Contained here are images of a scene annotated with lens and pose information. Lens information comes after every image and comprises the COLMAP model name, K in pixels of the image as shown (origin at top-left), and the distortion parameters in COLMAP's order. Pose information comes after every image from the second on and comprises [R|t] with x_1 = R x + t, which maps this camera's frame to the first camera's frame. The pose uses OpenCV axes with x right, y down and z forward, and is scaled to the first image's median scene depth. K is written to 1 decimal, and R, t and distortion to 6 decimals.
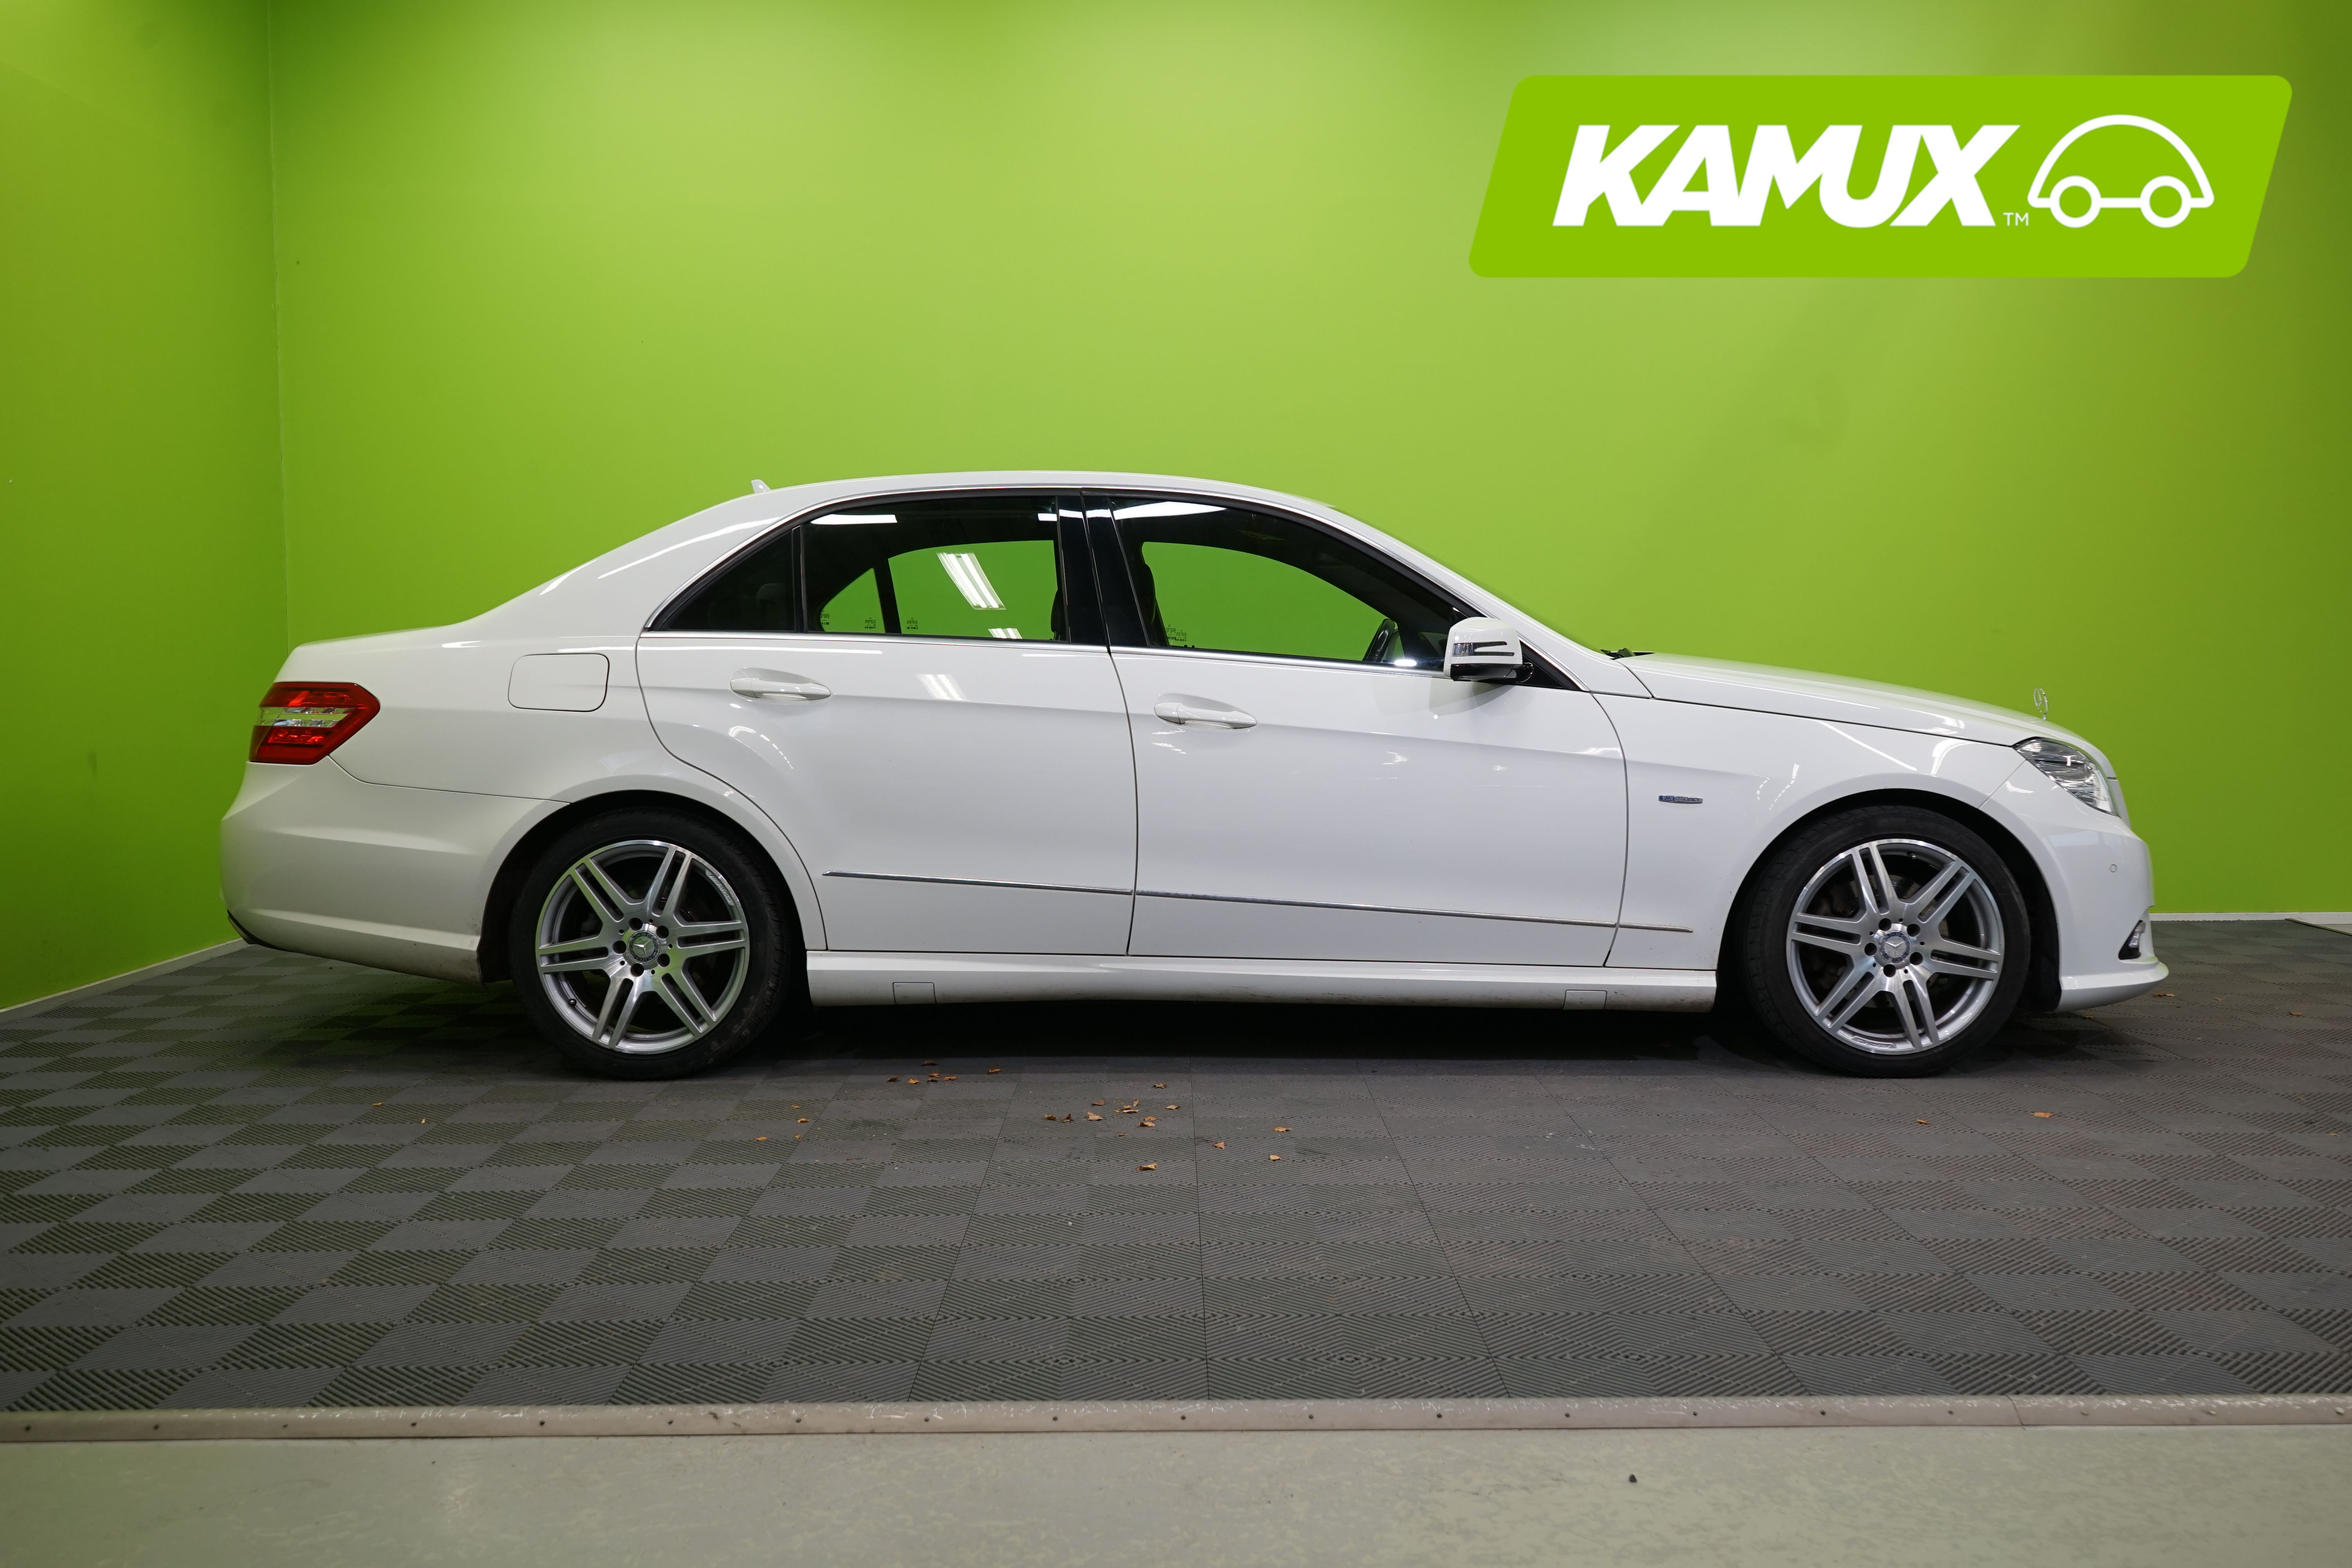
lens RADIAL K [[2287.5, 0, 1214.6], [0, 2287.5, 800.5], [0, 0, 1]] dist [0.009532, -0.007717]
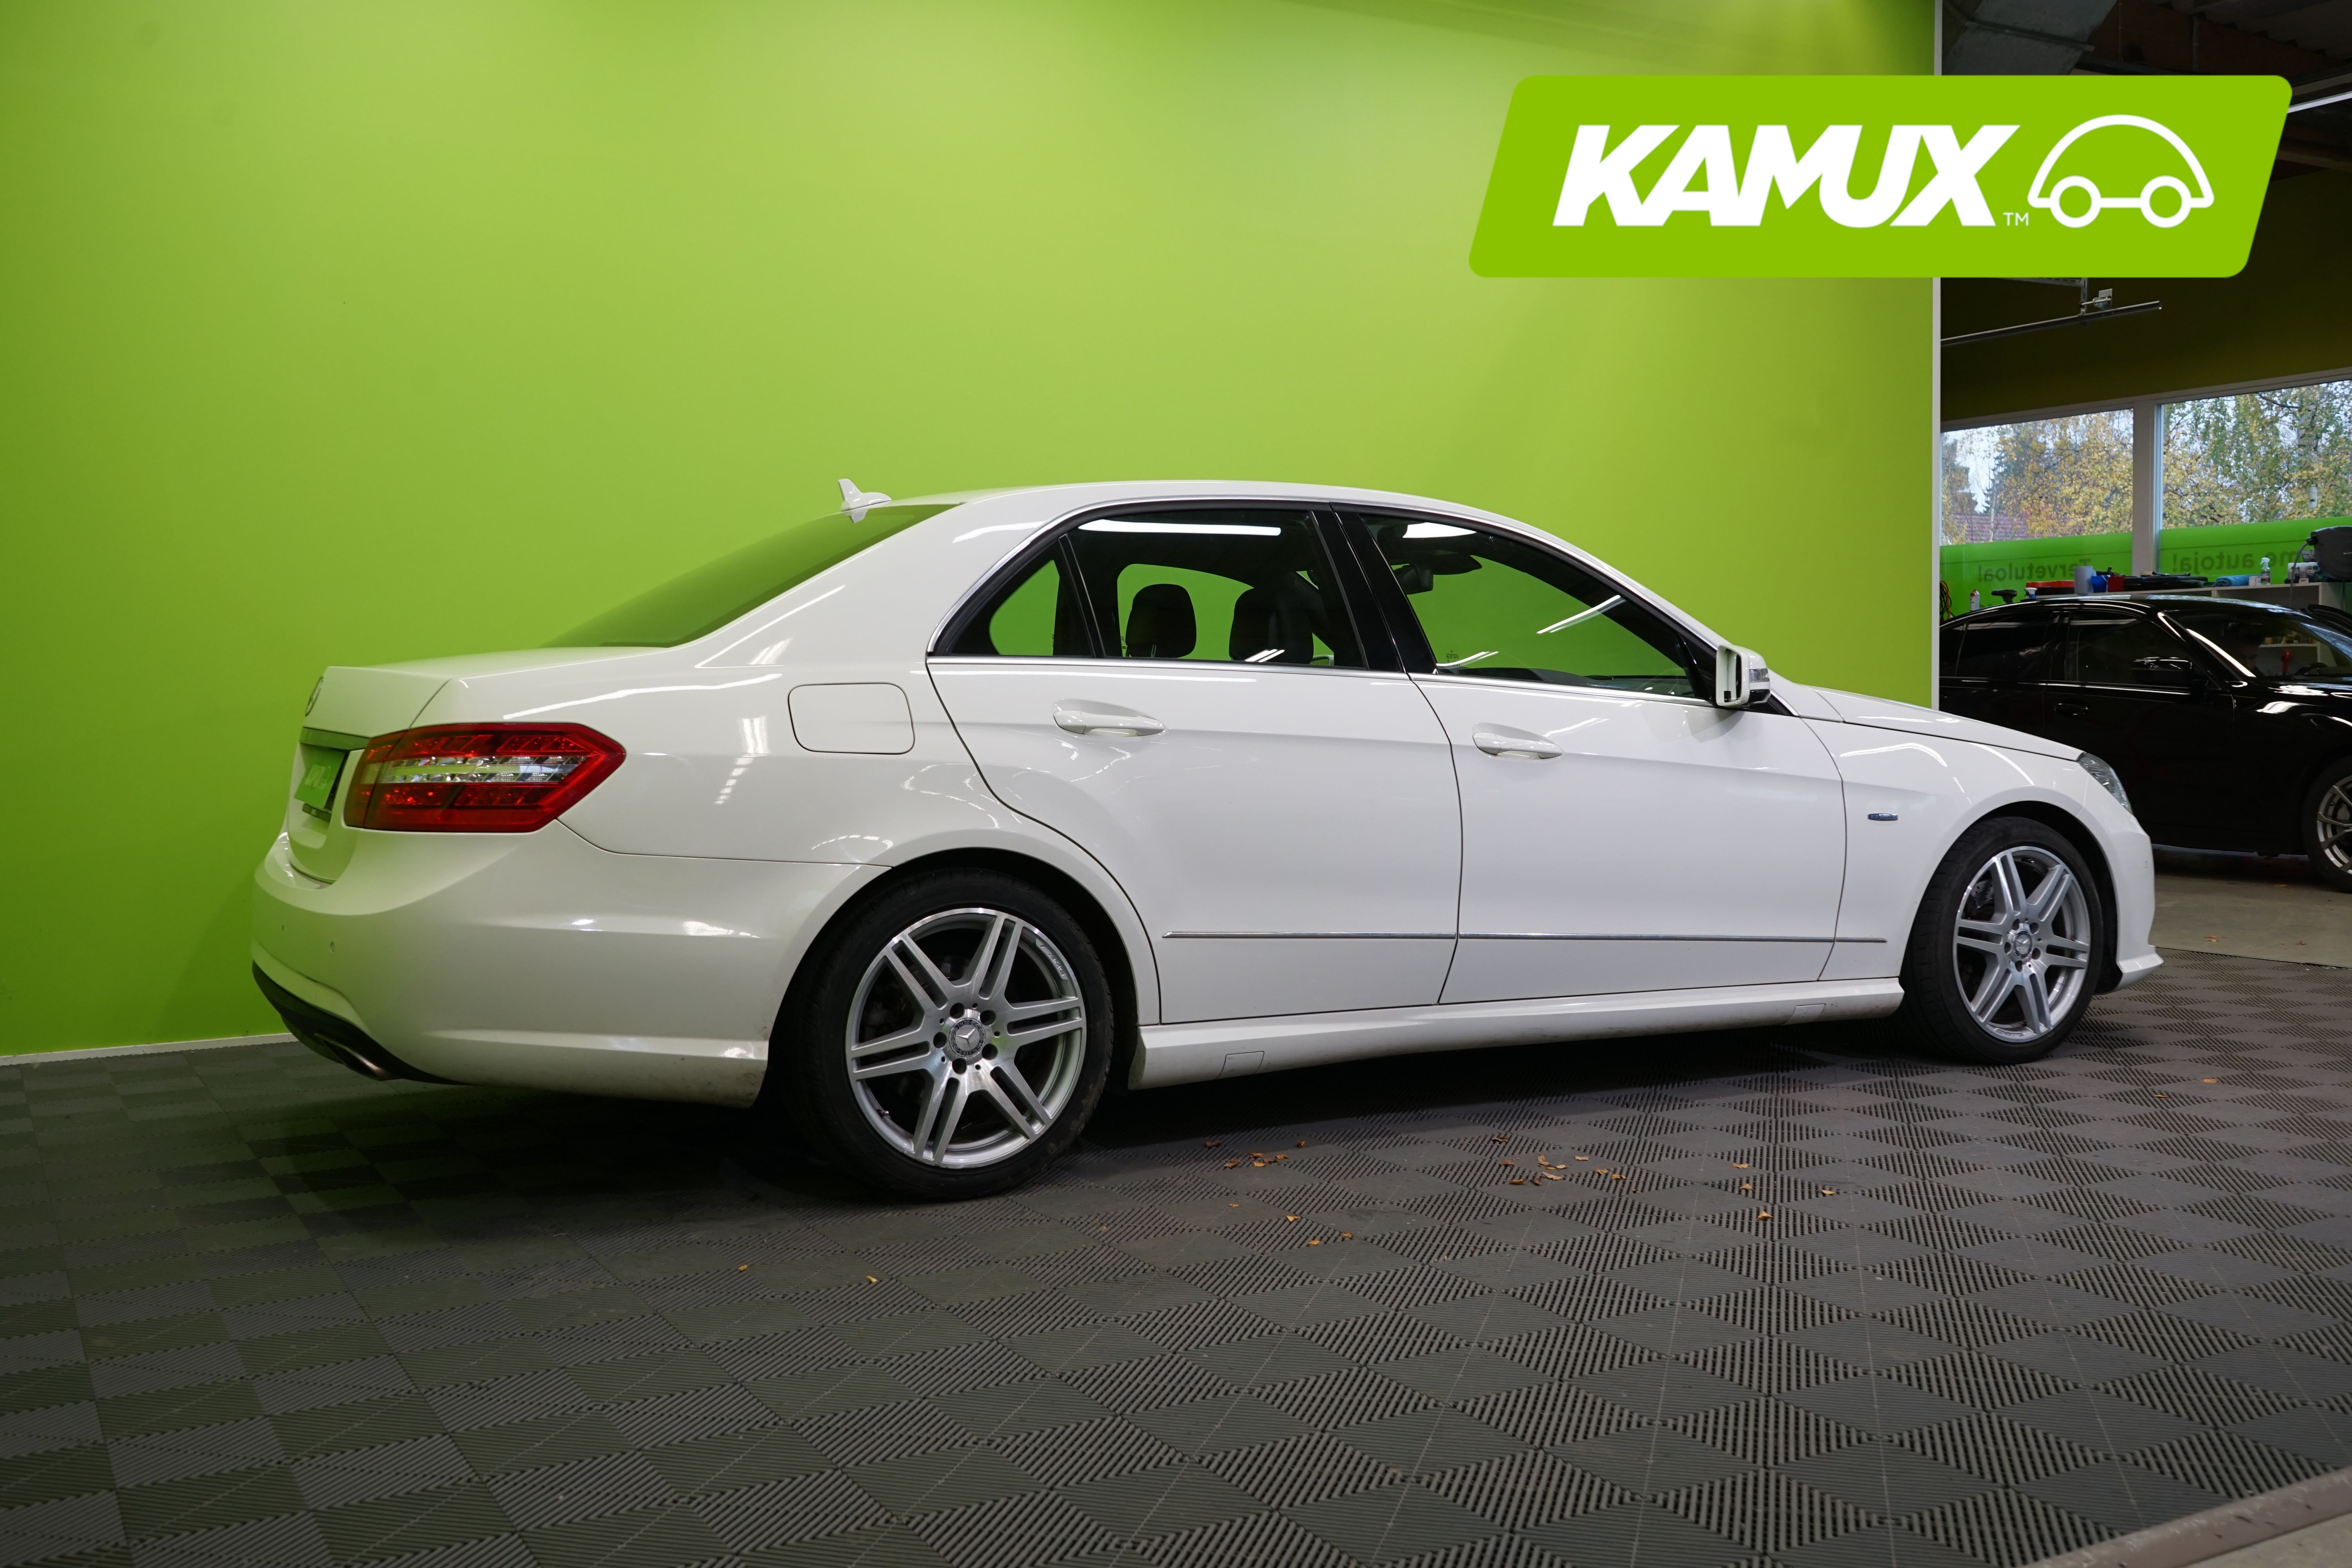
lens RADIAL K [[2287.5, 0, 1214.6], [0, 2287.5, 800.5], [0, 0, 1]] dist [0.009532, -0.007717]
pose [[0.861305, -0.029748, 0.507216, -0.589587], [0.034362, 0.999409, 0.000266, -0.018670], [-0.506924, 0.017200, 0.861819, 0.242619]]
